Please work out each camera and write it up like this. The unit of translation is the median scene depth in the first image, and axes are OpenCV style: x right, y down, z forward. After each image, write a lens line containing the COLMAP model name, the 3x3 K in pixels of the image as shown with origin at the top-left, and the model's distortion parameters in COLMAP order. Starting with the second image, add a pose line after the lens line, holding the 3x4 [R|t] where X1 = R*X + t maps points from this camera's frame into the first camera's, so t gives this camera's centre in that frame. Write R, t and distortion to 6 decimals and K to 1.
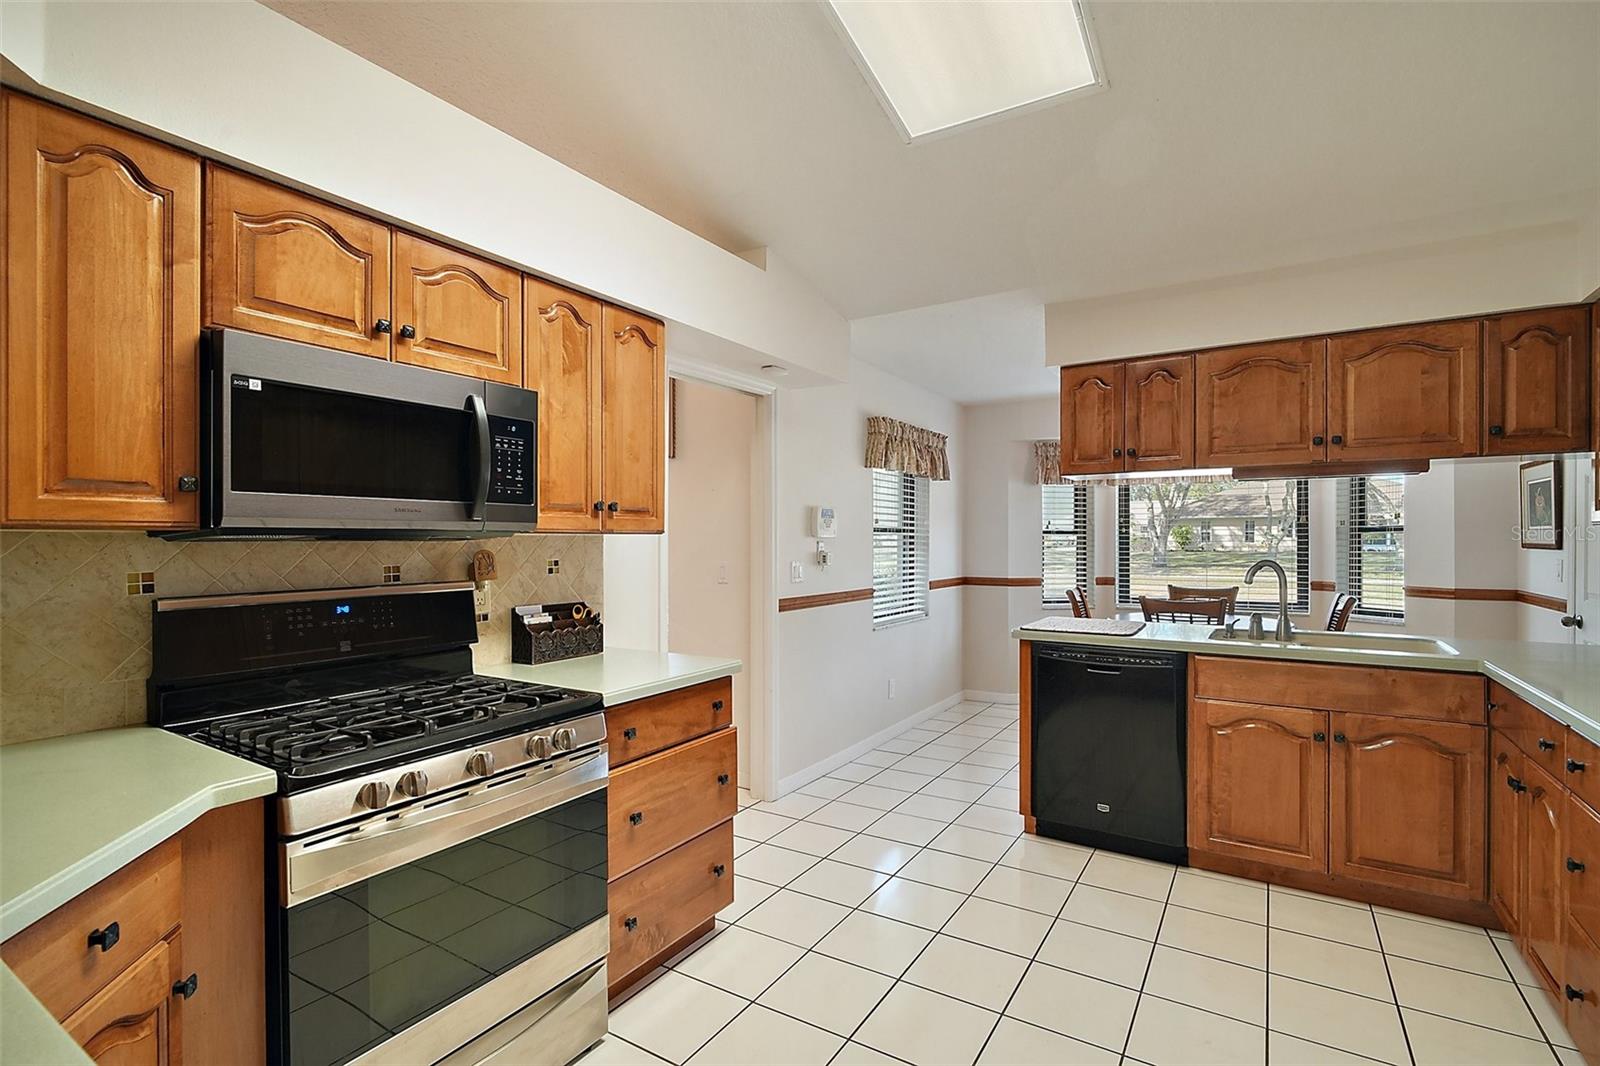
lens RADIAL K [[747.9, 0, 792.7], [0, 747.9, 545.1], [0, 0, 1]] dist [-0.002797, -0.000957]
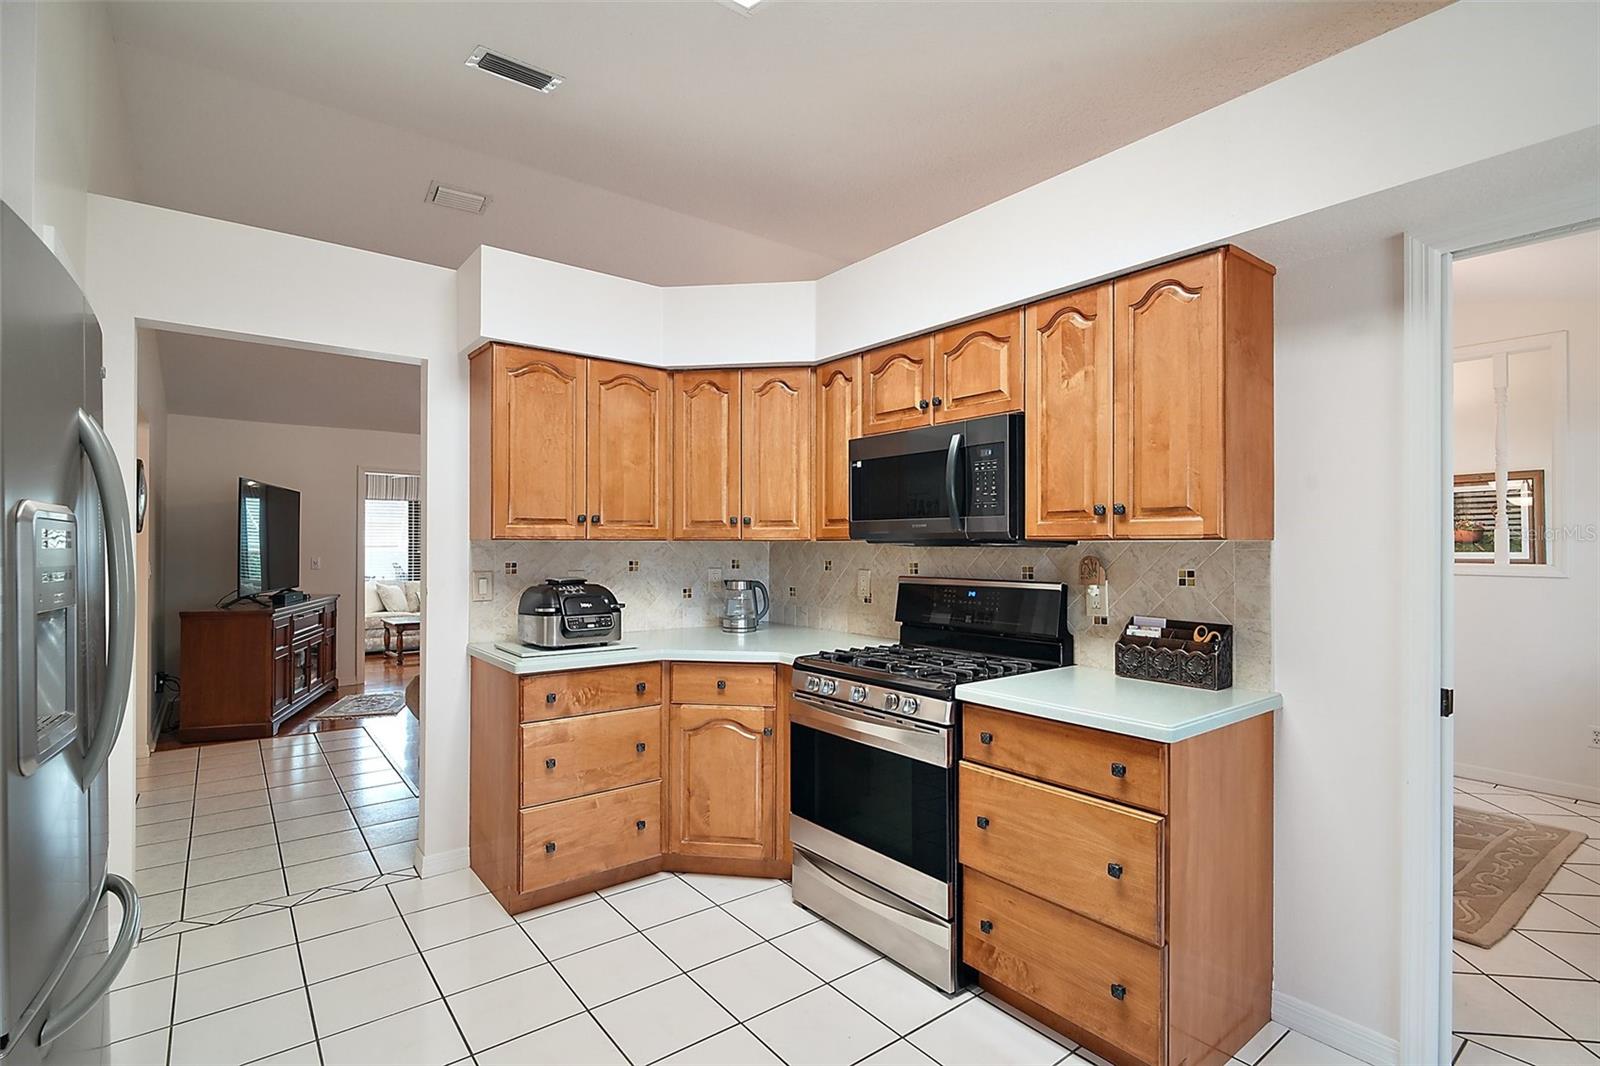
lens RADIAL K [[746.6, 0, 797.1], [0, 746.6, 537.6], [0, 0, 1]] dist [-0.002471, -0.001741]
pose [[-0.336448, -0.009174, -0.941657, 0.802294], [-0.010780, 0.999925, -0.005890, -0.009926], [0.941640, 0.008170, -0.336521, 1.063594]]
